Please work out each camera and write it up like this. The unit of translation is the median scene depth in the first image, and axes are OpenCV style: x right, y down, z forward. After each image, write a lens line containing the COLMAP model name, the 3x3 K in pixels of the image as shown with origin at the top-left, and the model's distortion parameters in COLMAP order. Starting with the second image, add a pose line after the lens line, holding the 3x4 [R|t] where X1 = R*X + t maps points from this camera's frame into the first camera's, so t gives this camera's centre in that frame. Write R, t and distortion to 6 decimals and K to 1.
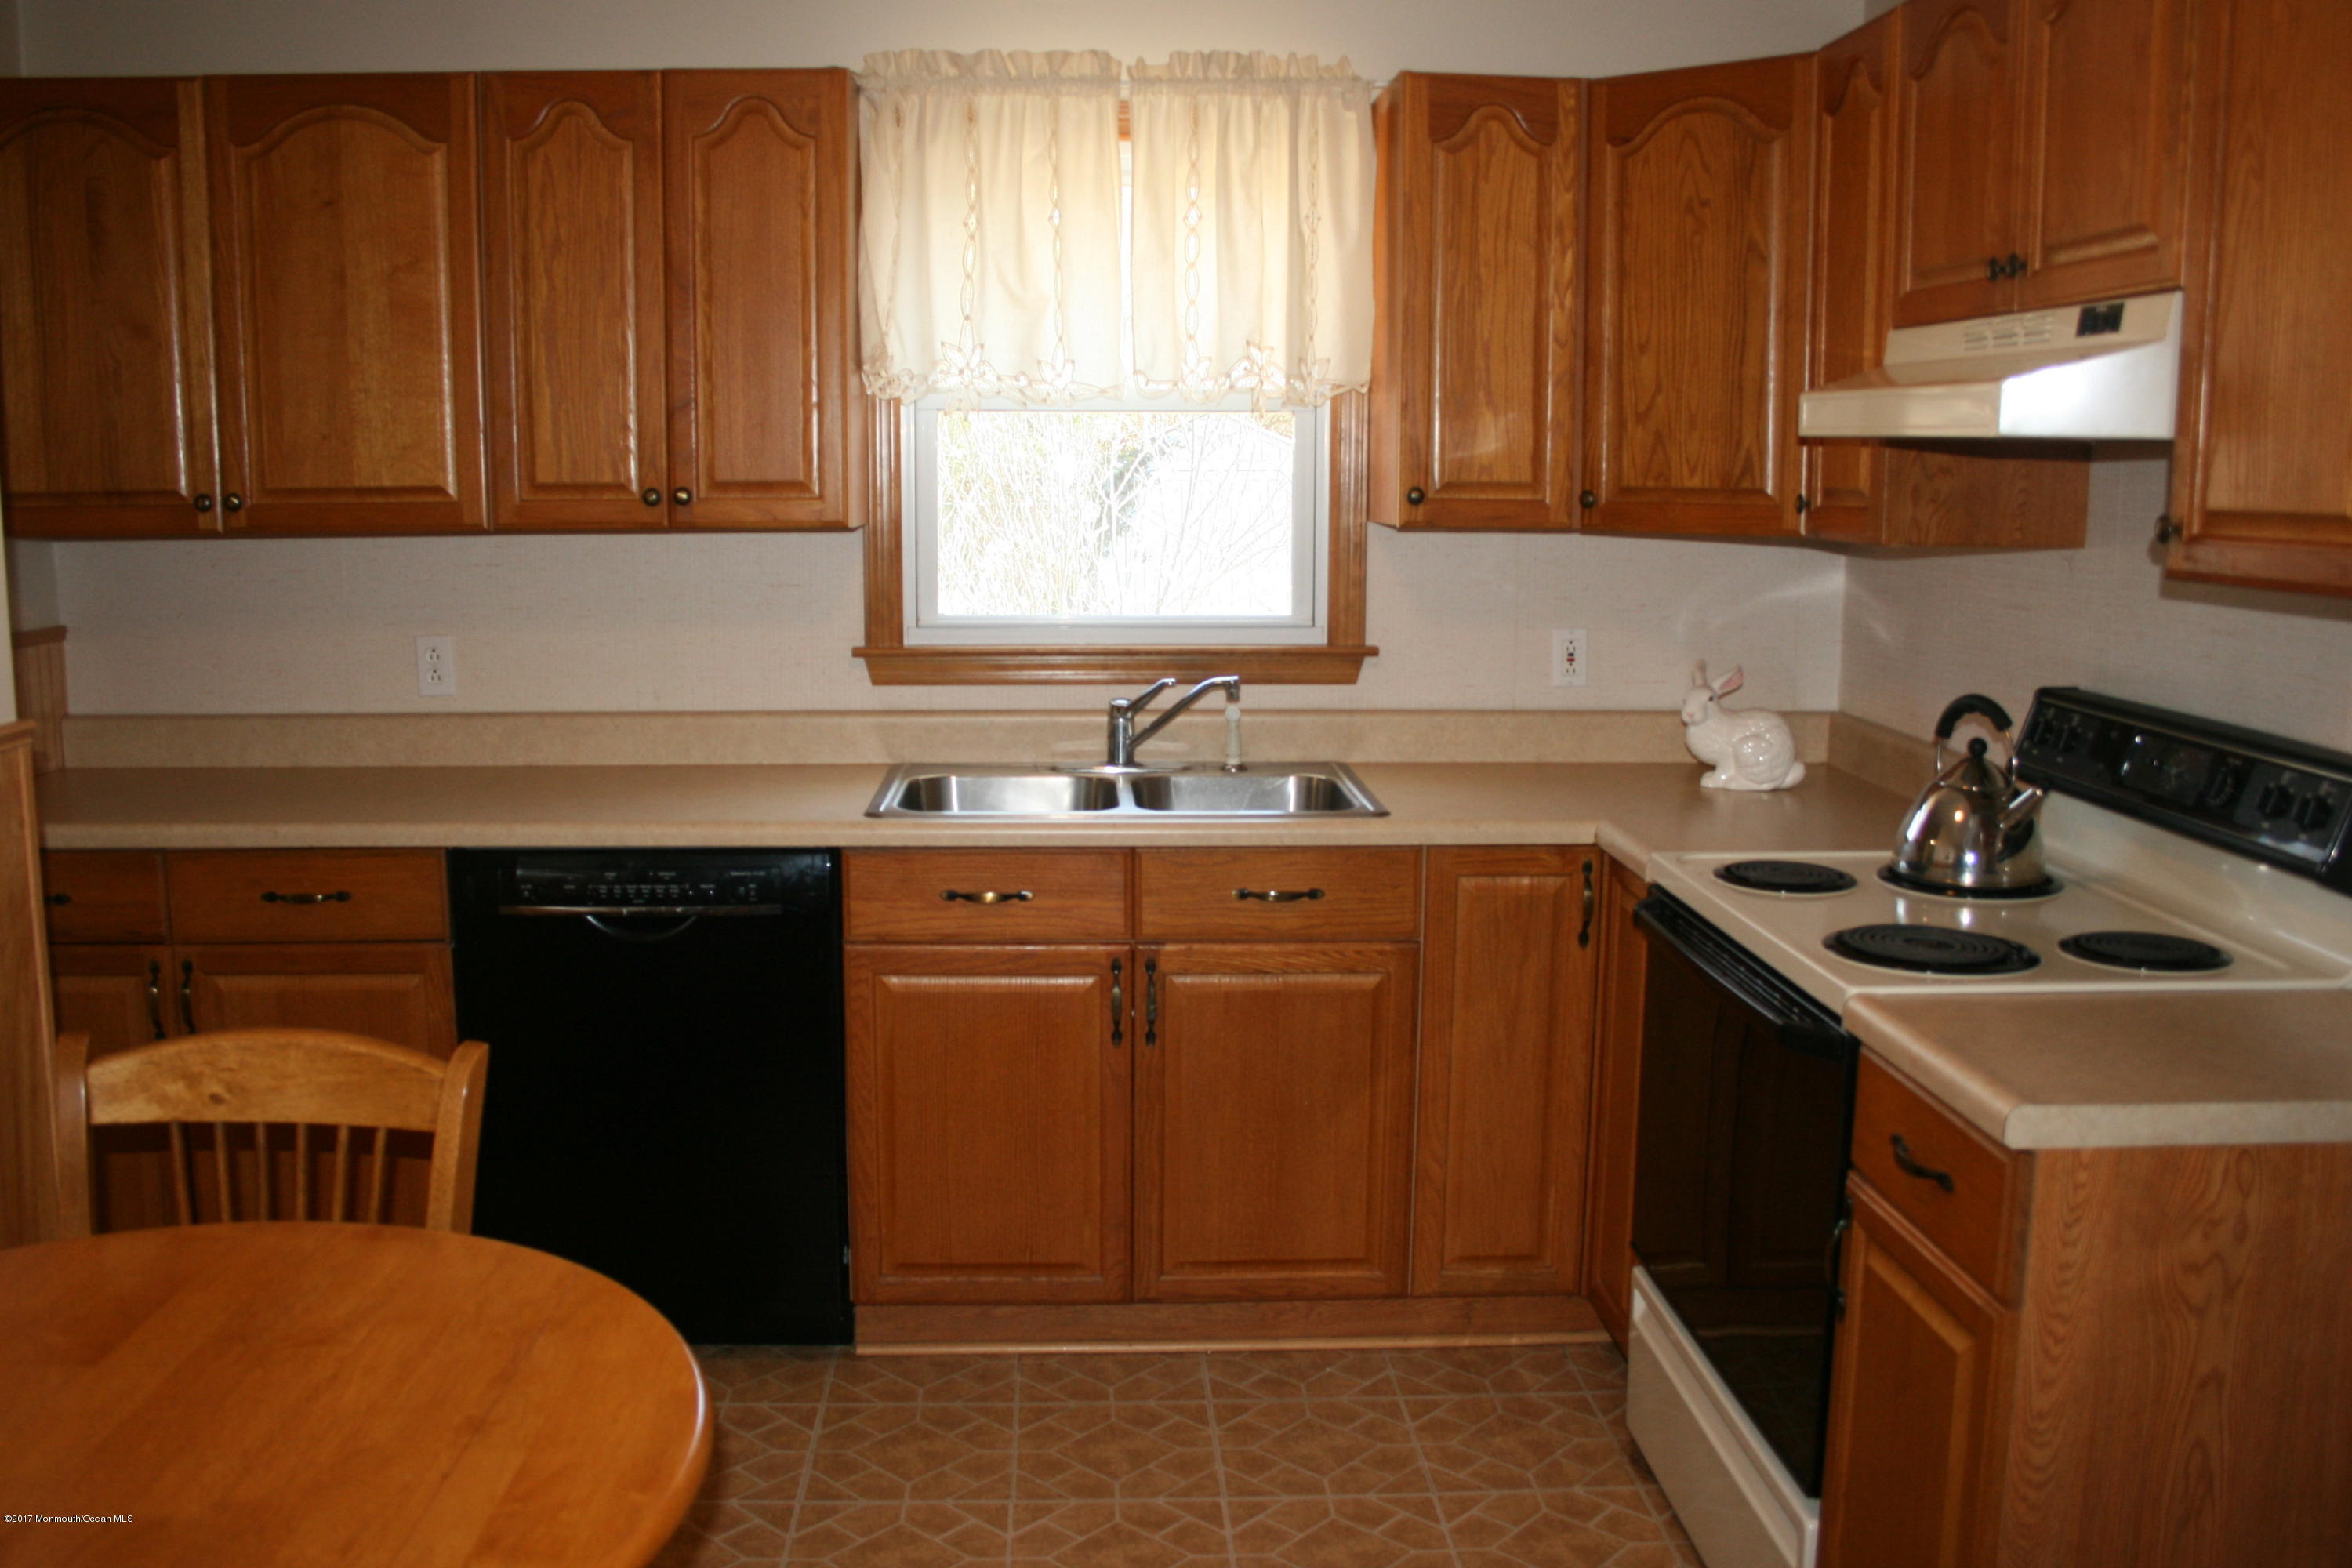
lens RADIAL K [[1962.7, 0, 1194.1], [0, 1962.7, 780.1], [0, 0, 1]] dist [-0.134555, 0.093600]
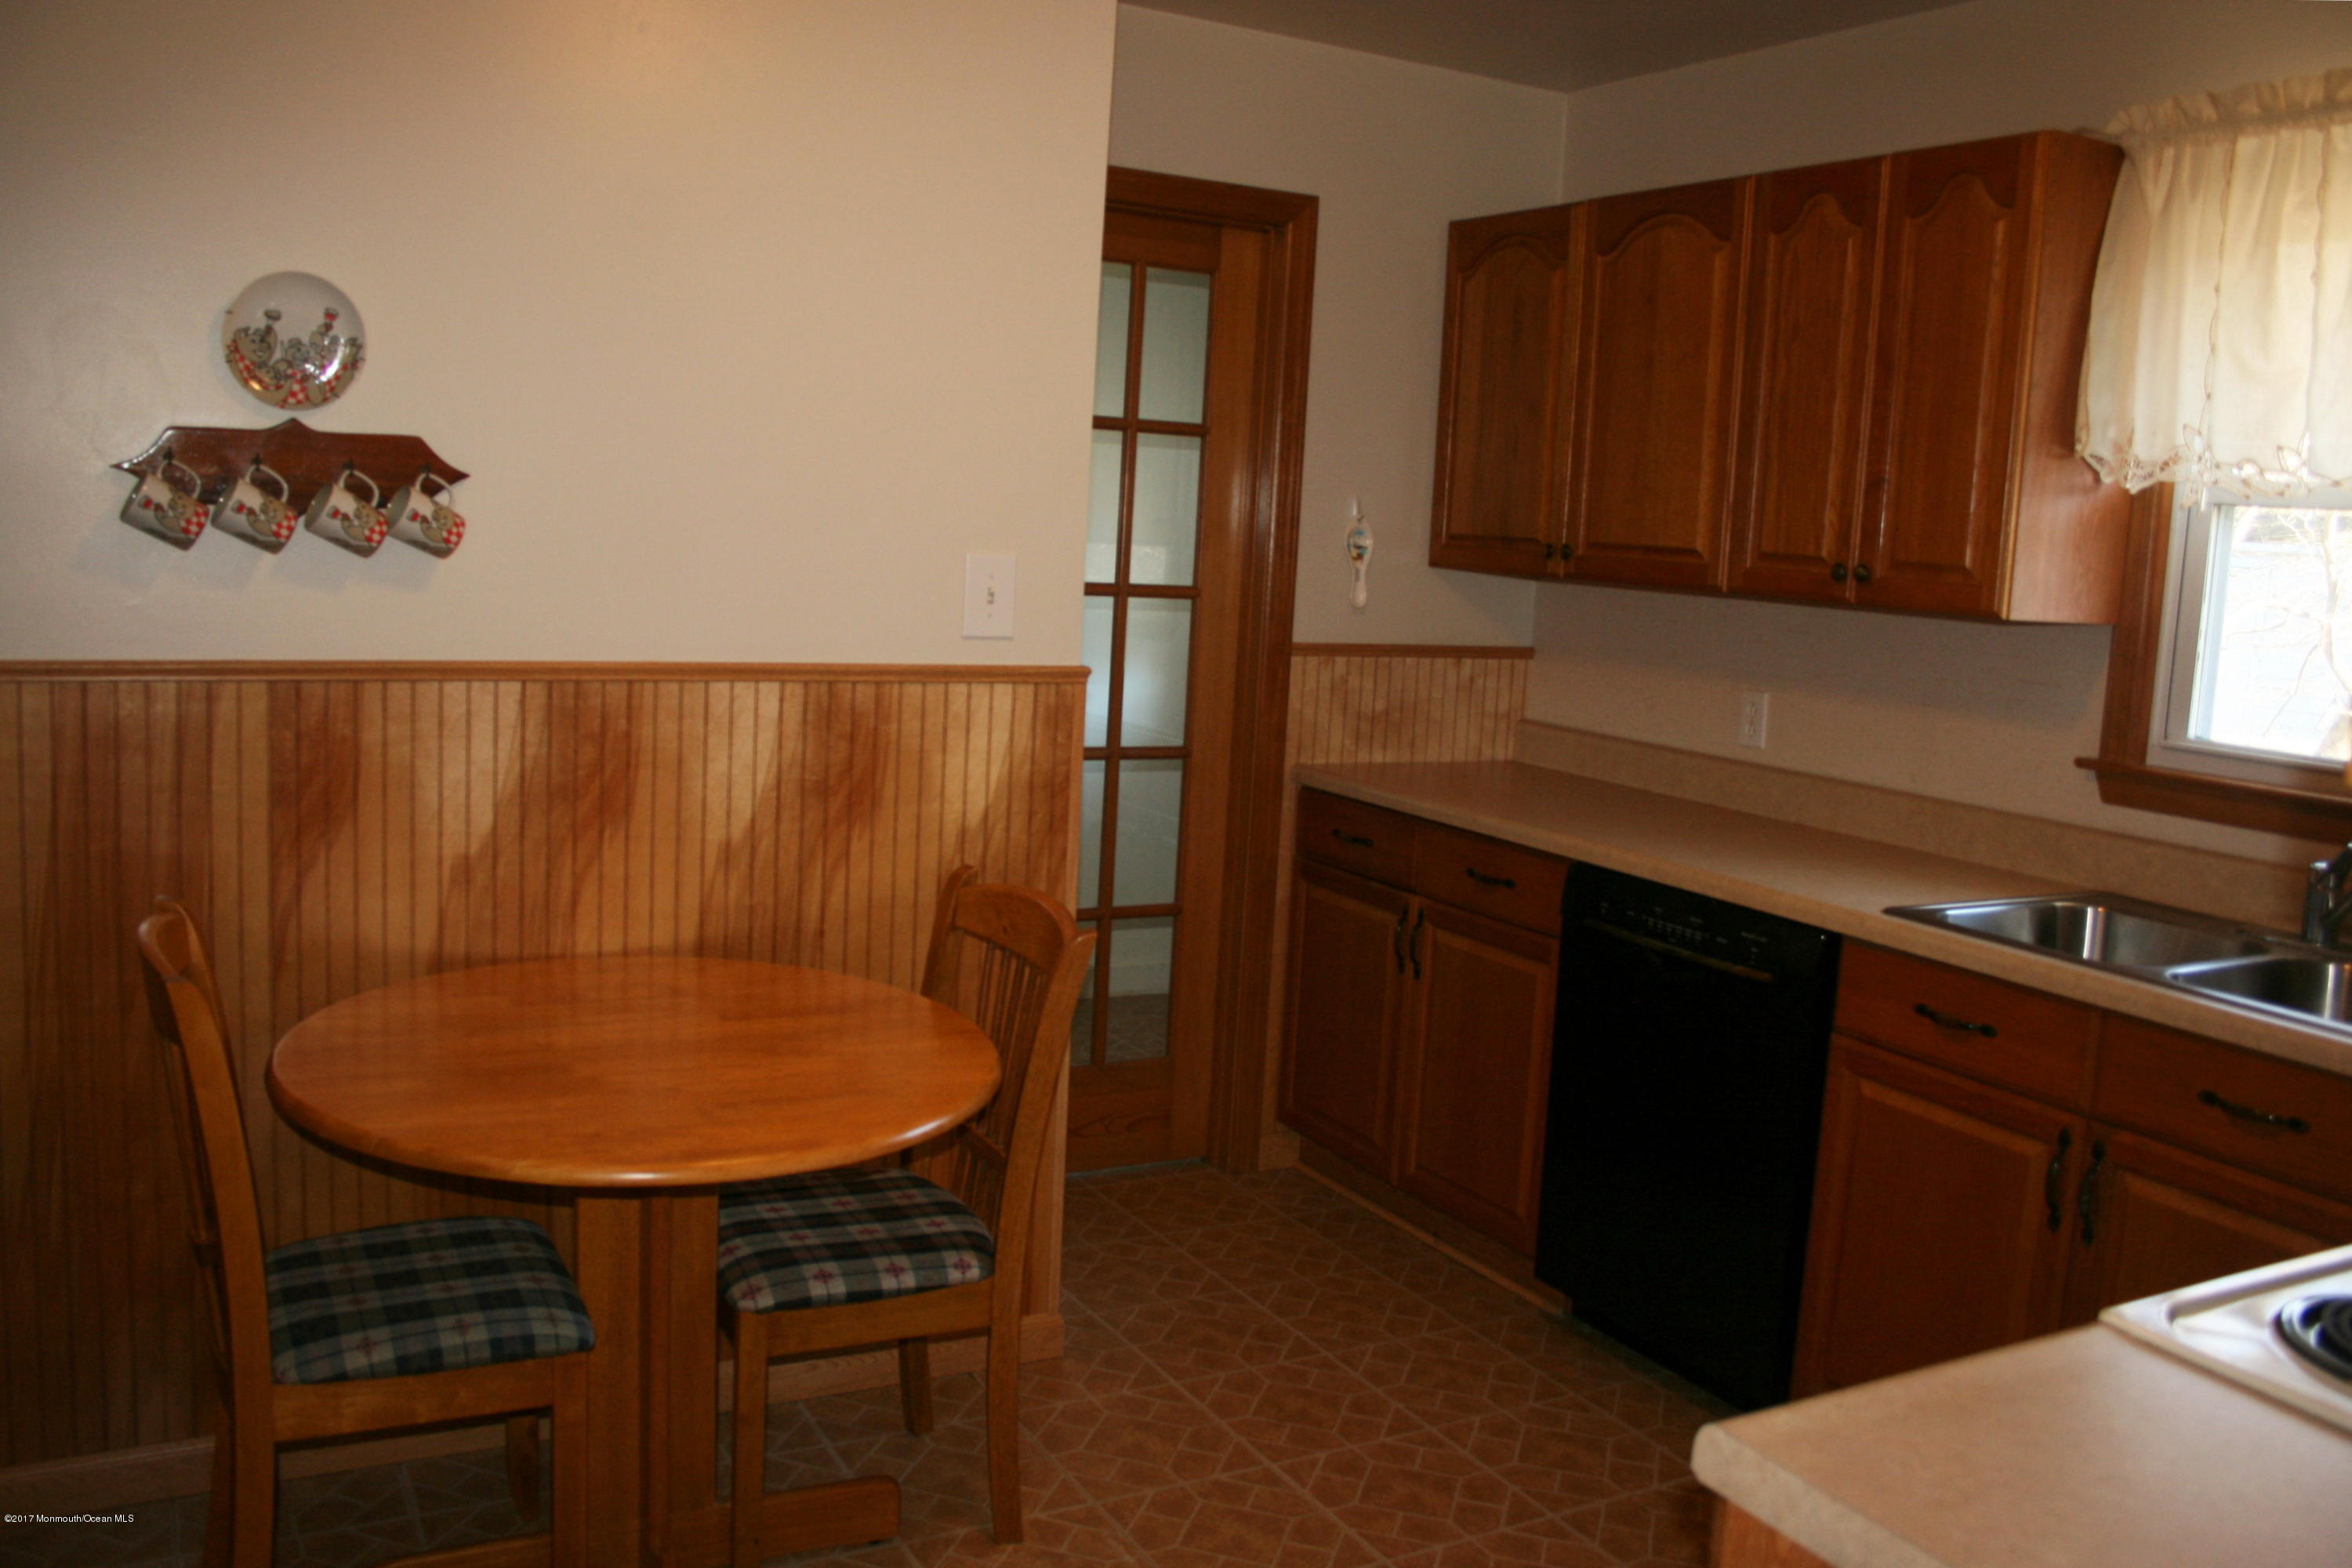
lens RADIAL K [[1962.7, 0, 1180.7], [0, 1962.7, 791.4], [0, 0, 1]] dist [-0.134555, 0.093600]
pose [[0.440500, 0.148697, -0.885353, 0.488114], [-0.192779, 0.978849, 0.068484, -0.035819], [0.876810, 0.140510, 0.459848, 0.245204]]
